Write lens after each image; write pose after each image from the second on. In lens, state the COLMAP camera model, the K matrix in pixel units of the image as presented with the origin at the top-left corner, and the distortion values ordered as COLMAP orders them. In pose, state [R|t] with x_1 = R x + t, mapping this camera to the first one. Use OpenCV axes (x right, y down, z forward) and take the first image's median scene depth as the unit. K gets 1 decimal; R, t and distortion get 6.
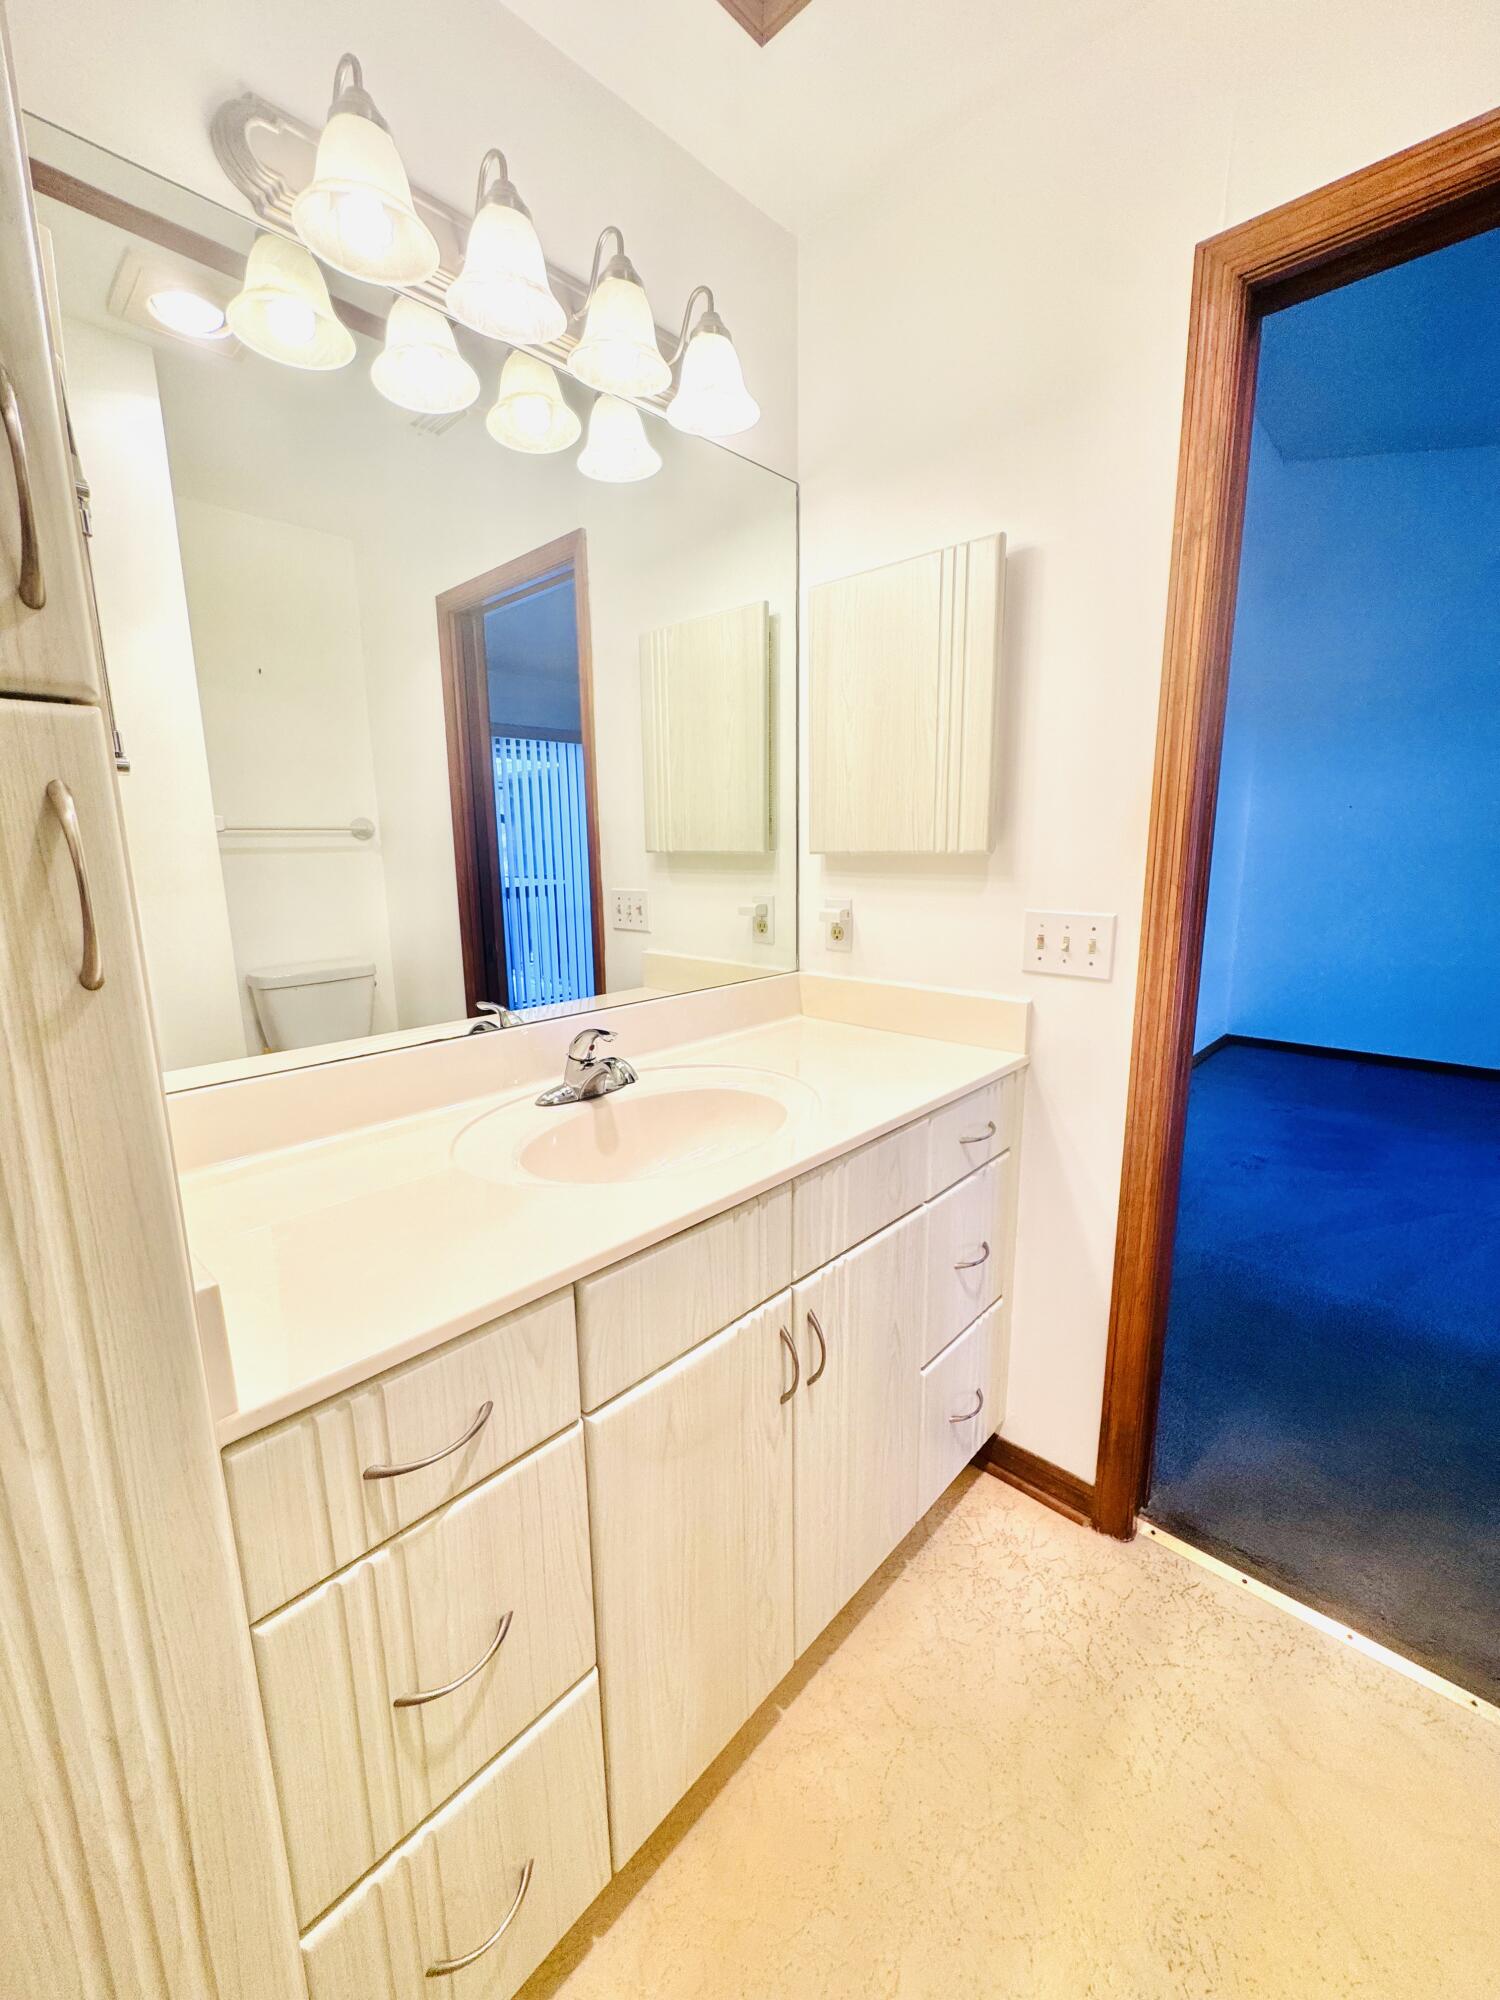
lens RADIAL K [[798.4, 0, 751.1], [0, 798.4, 998.7], [0, 0, 1]] dist [0.000535, 0.000043]
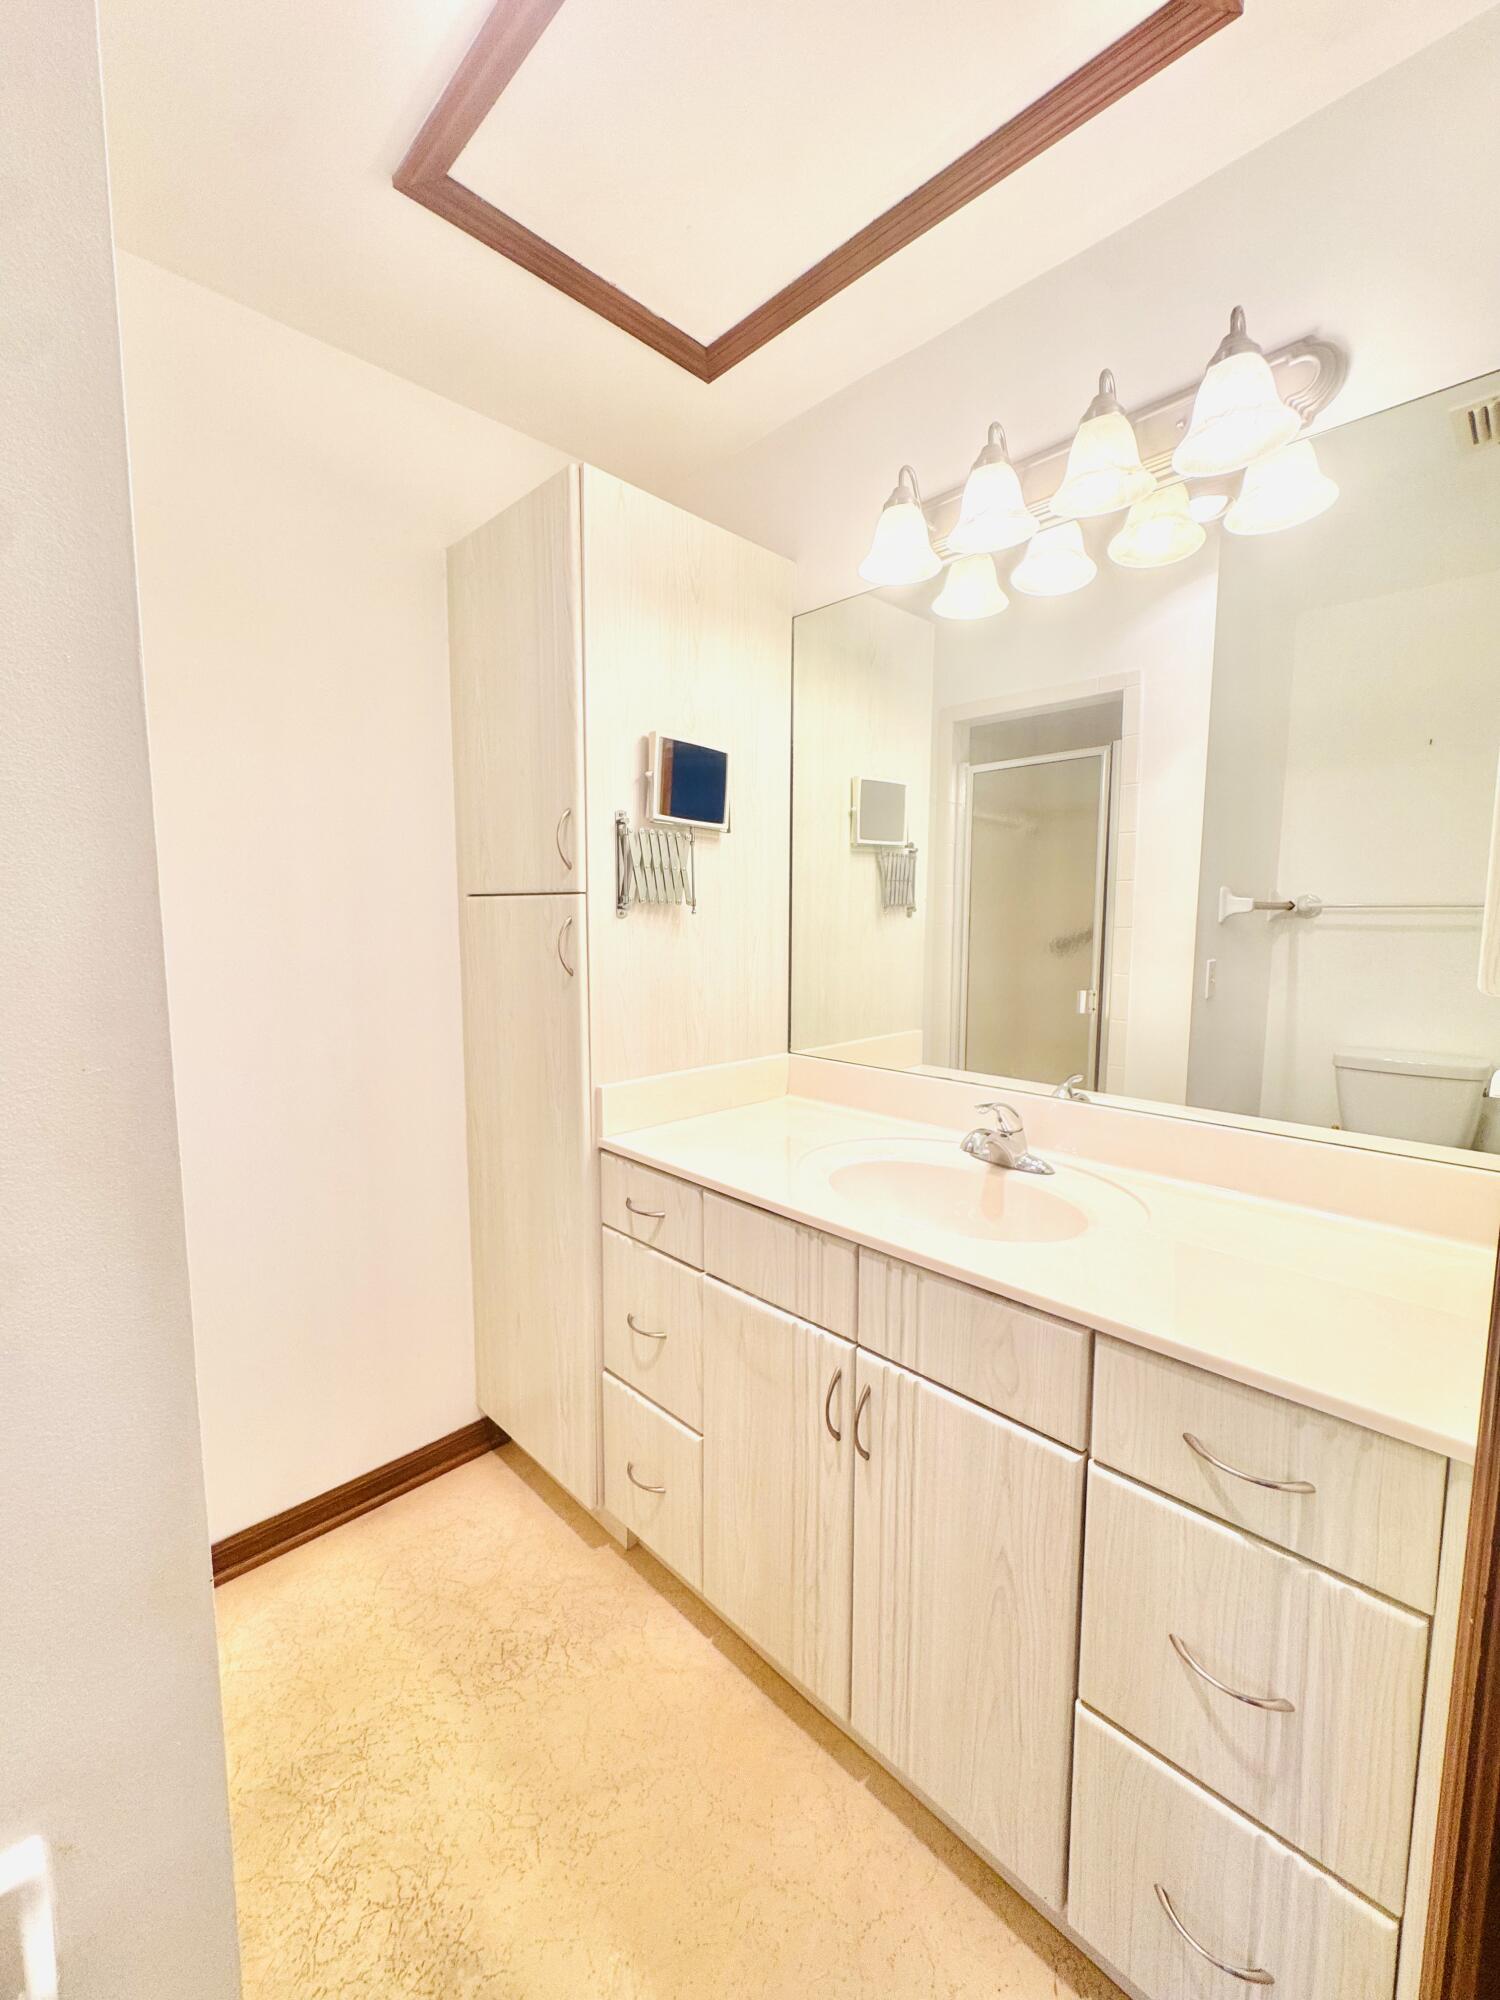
lens RADIAL K [[798.4, 0, 747.1], [0, 798.4, 993.5], [0, 0, 1]] dist [0.000535, 0.000043]
pose [[-0.035101, 0.113323, -0.992938, 1.008097], [-0.196719, 0.973328, 0.118039, -0.194435], [0.979831, 0.199473, -0.011872, 0.710594]]
